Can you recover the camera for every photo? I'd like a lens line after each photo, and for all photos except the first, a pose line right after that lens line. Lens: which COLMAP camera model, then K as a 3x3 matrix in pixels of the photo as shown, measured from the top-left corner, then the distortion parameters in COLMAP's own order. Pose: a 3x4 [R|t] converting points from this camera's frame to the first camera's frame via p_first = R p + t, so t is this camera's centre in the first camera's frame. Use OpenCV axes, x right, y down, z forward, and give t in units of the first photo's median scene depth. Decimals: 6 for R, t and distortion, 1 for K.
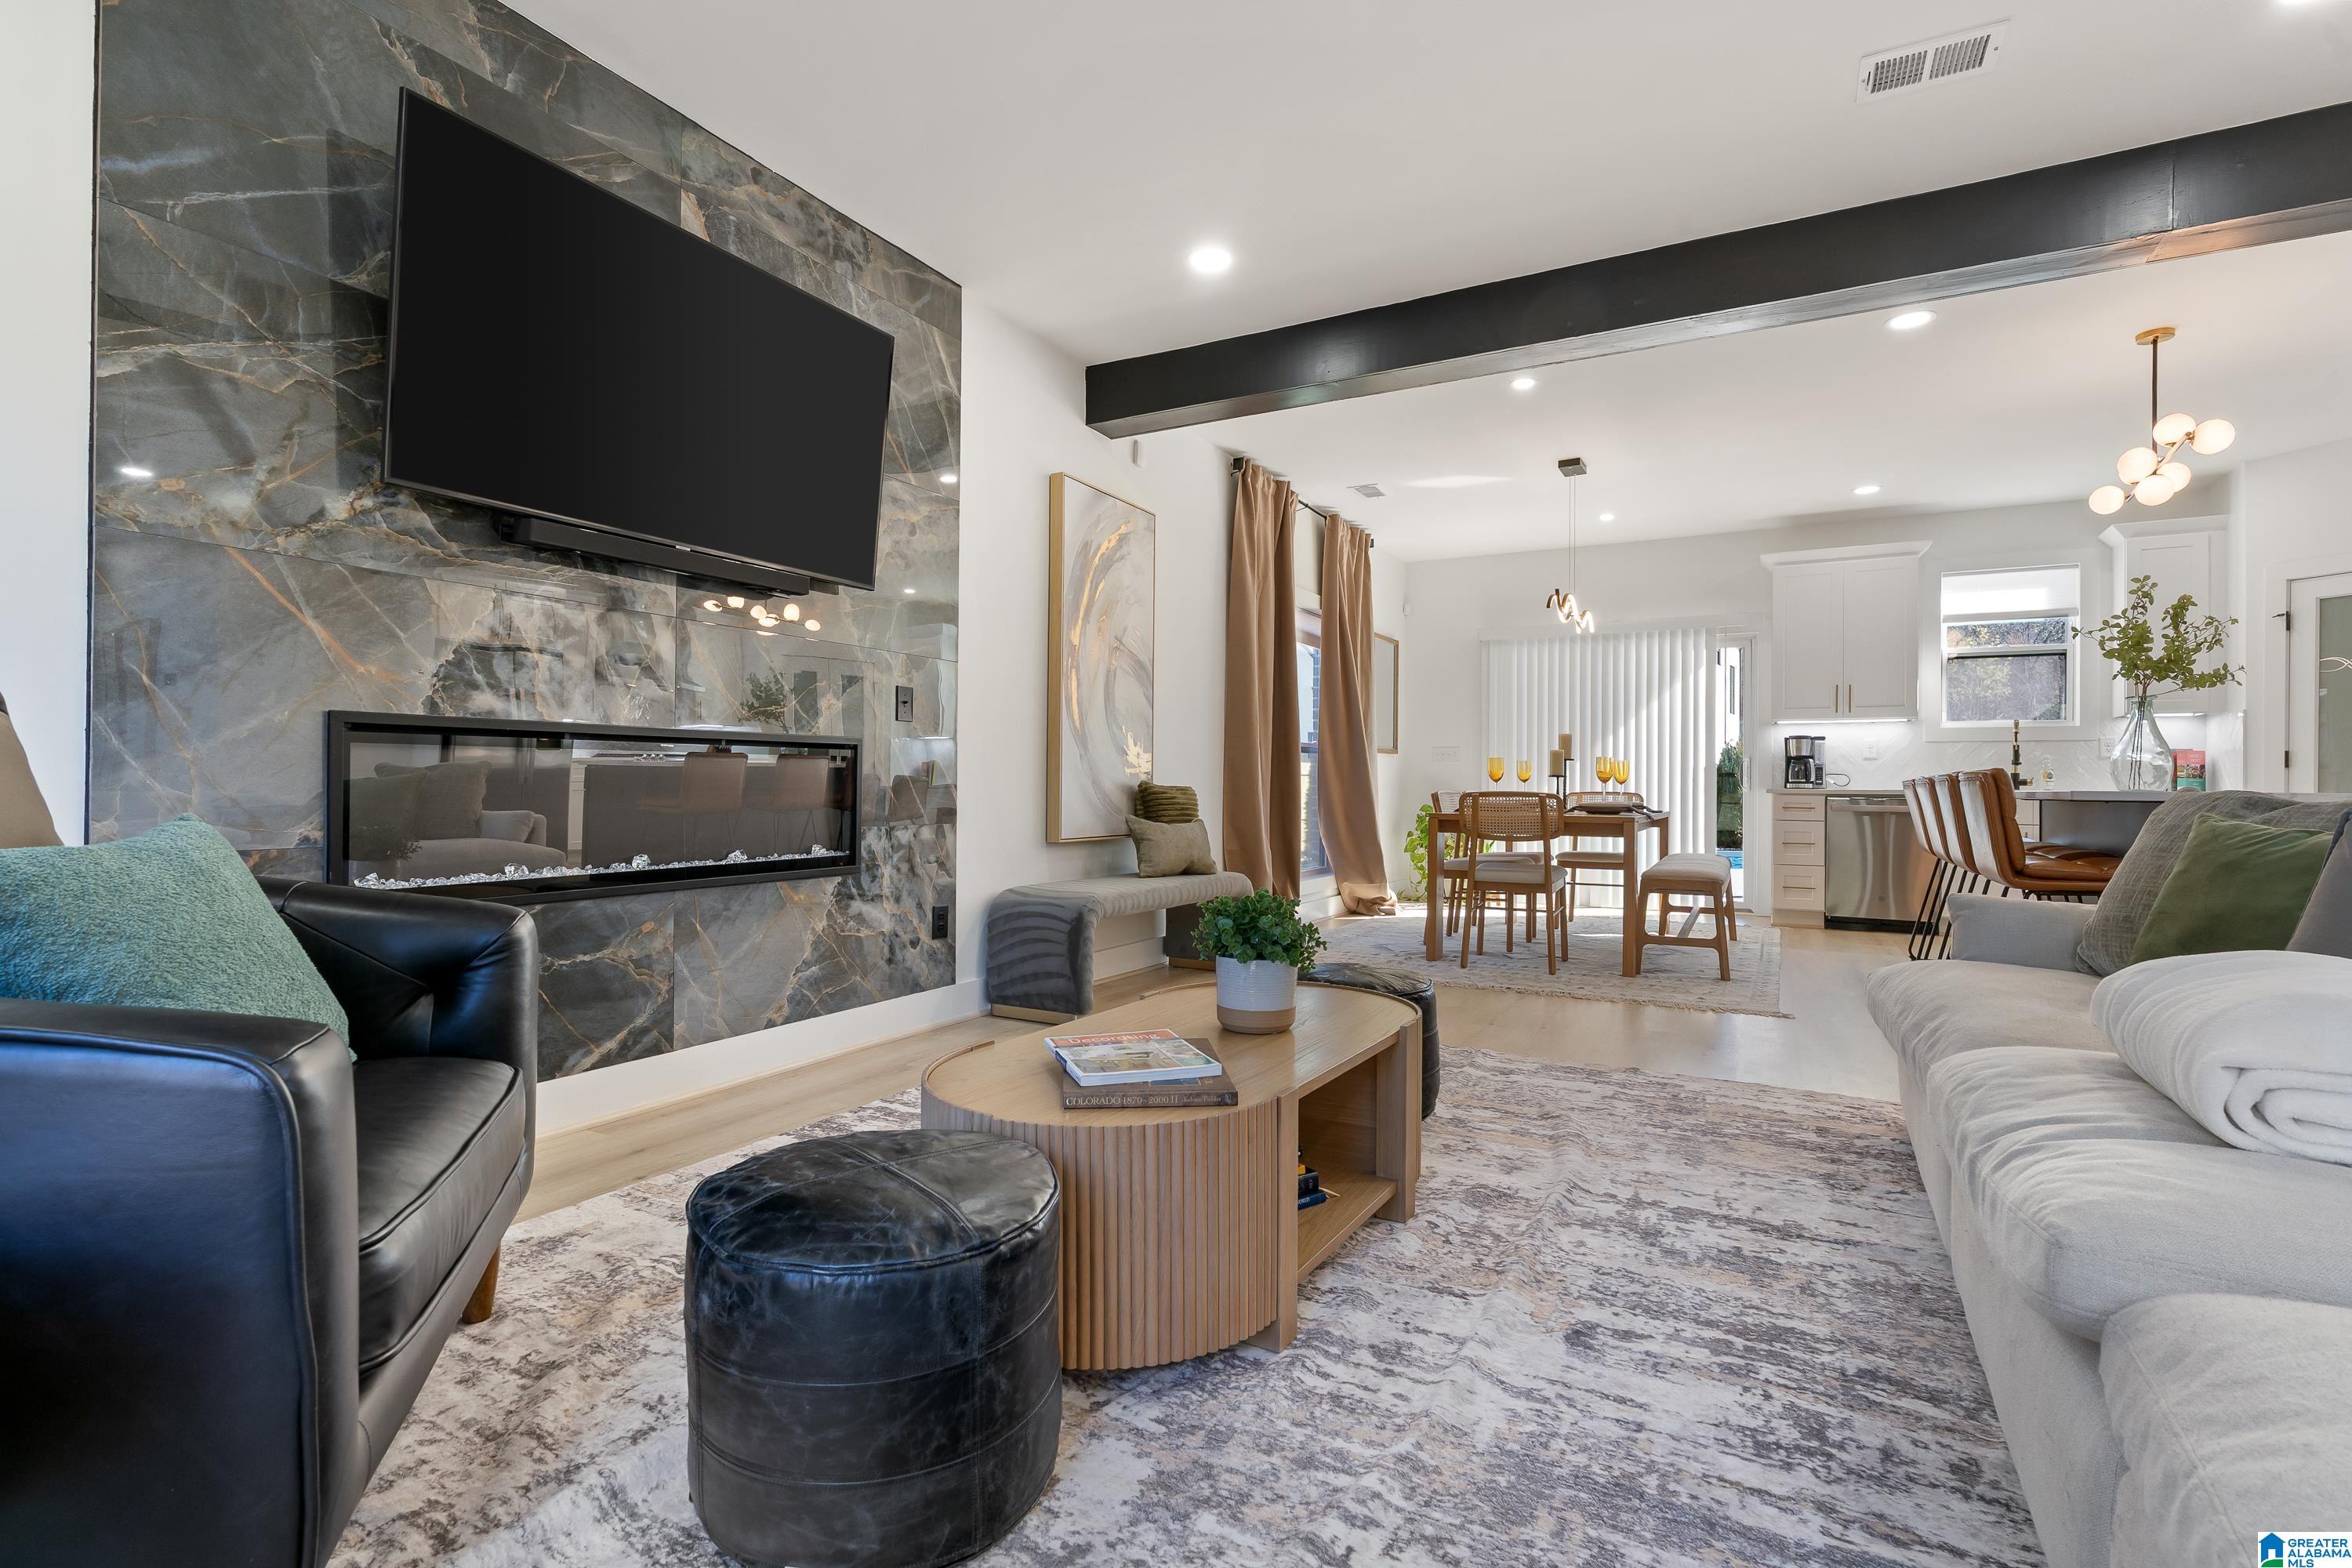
lens RADIAL K [[1090.7, 0, 1181.1], [0, 1090.7, 771.2], [0, 0, 1]] dist [-0.002325, 0.000572]
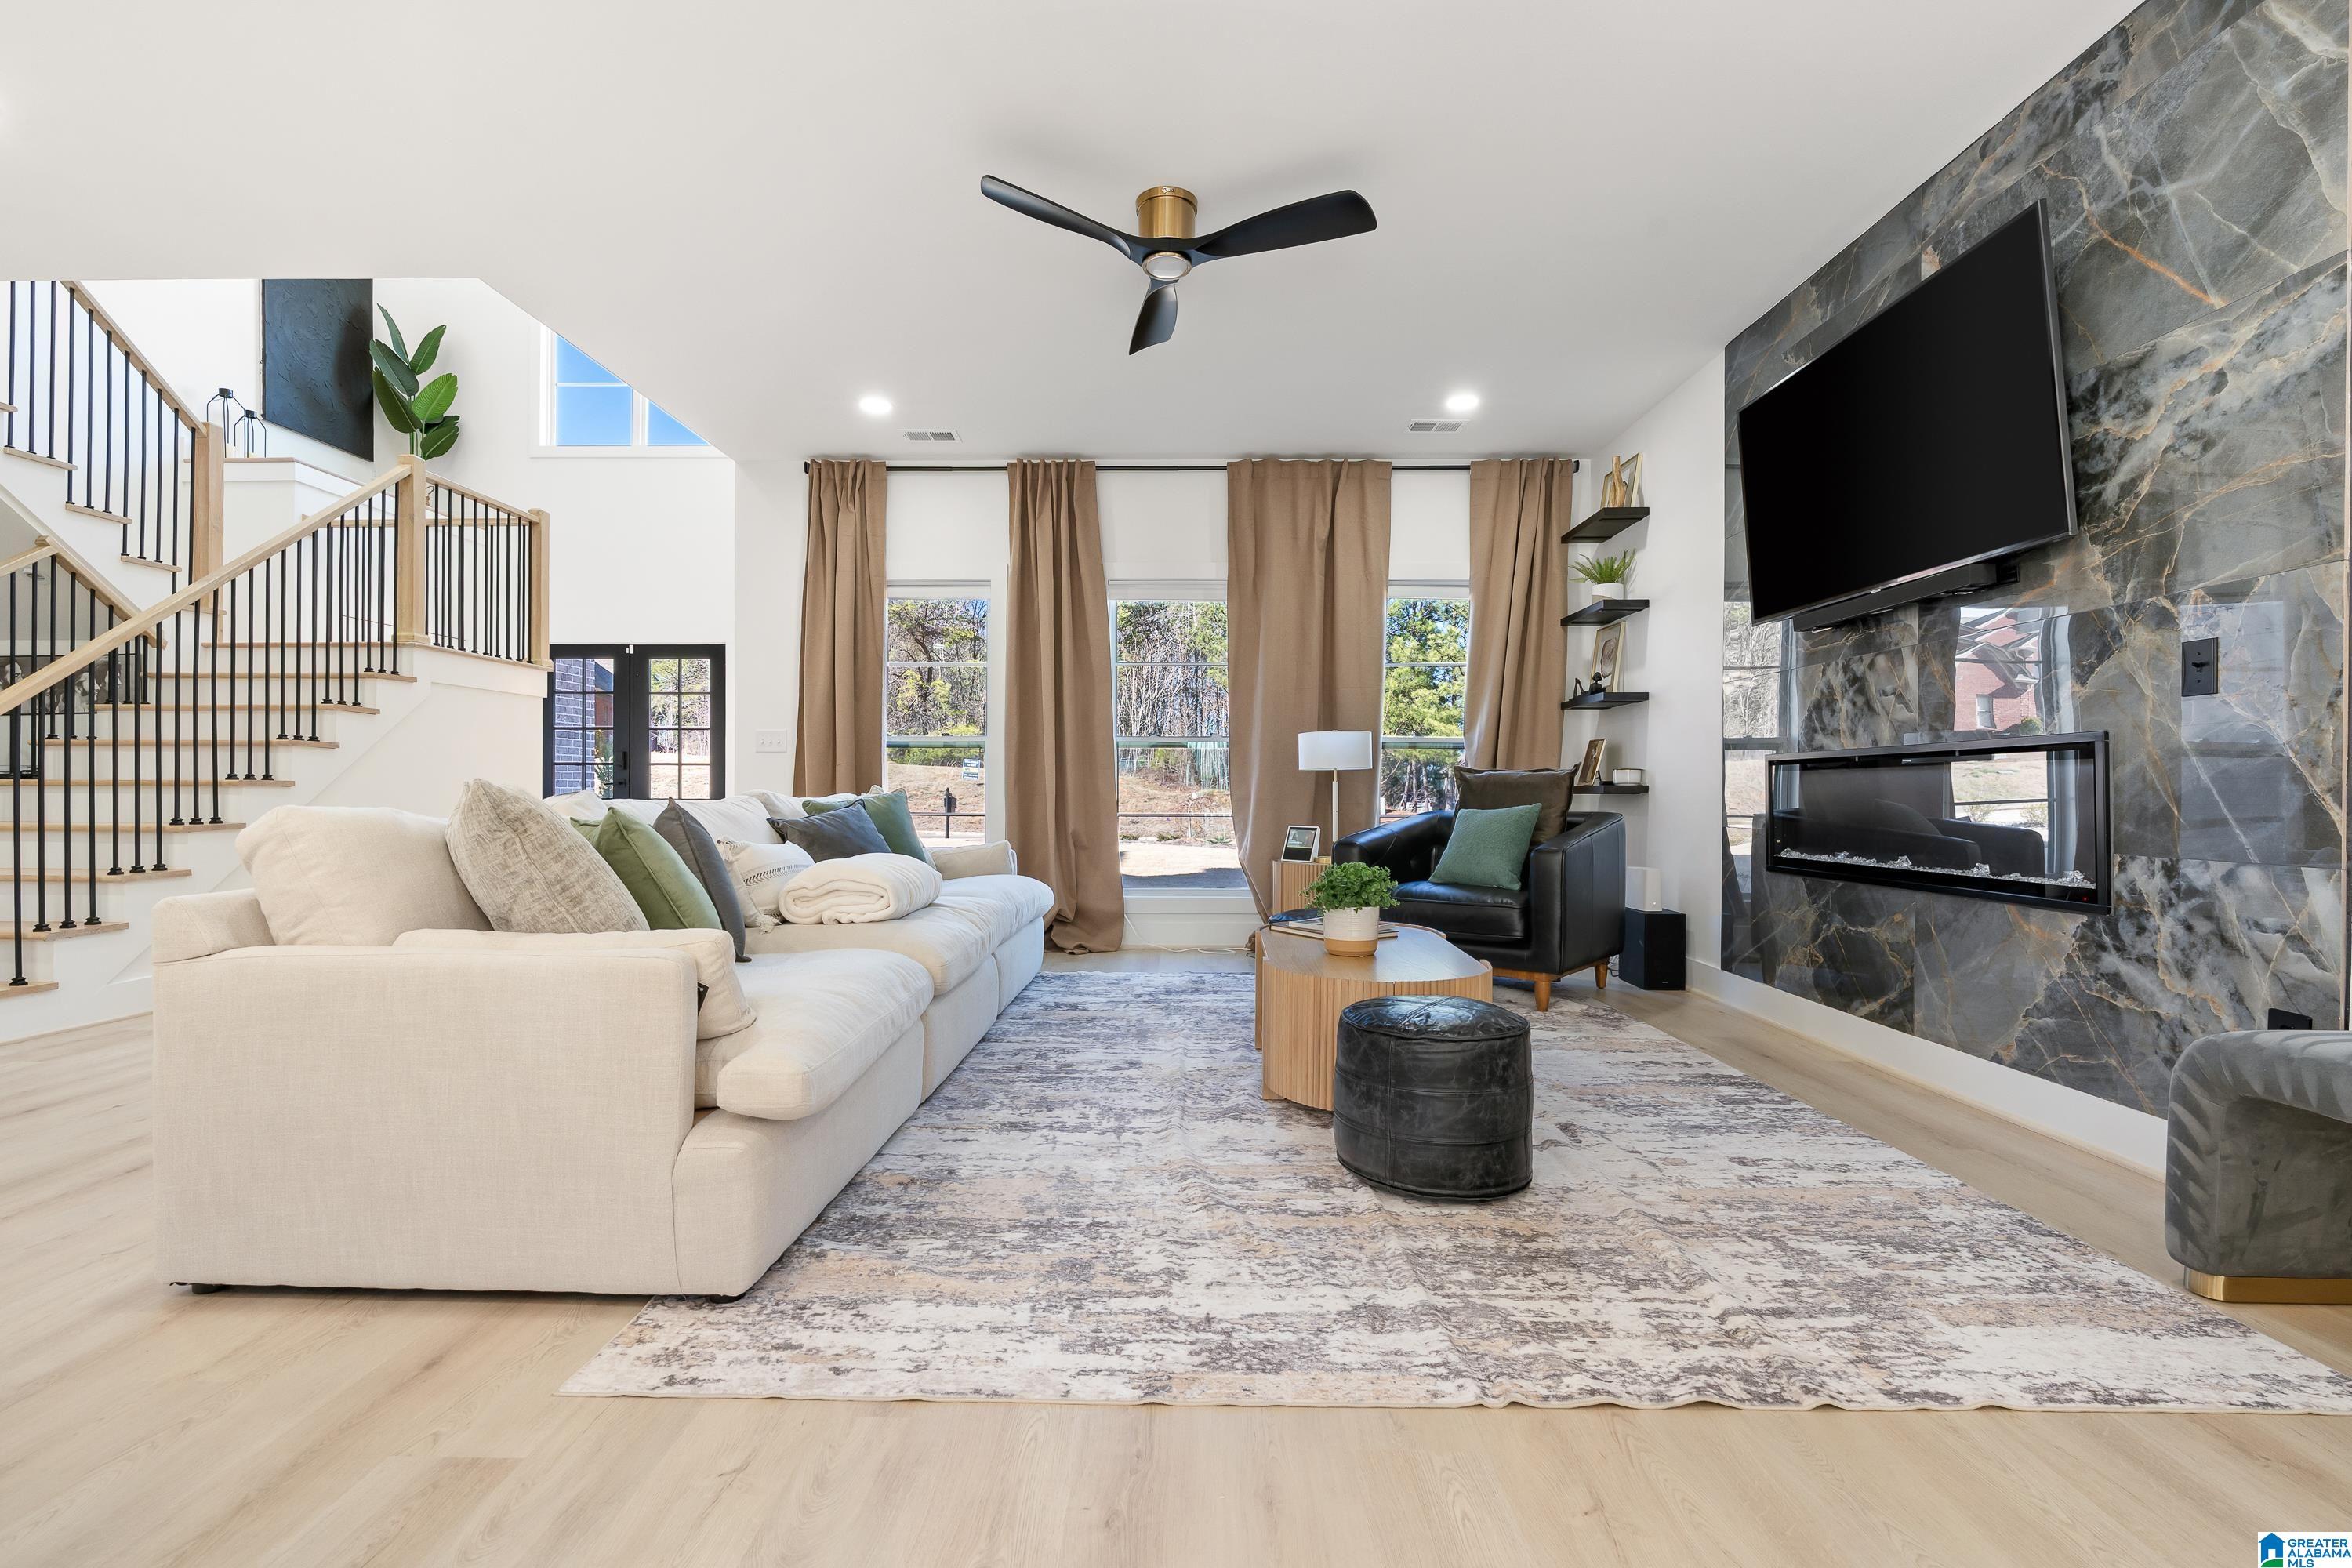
lens RADIAL K [[1072.0, 0, 1171.4], [0, 1072.0, 798.8], [0, 0, 1]] dist [-0.003883, 0.000049]
pose [[-0.884737, -0.007647, -0.466028, 0.687629], [-0.004668, 0.999961, -0.007548, 0.026340], [0.466067, -0.004503, -0.884738, 1.552451]]
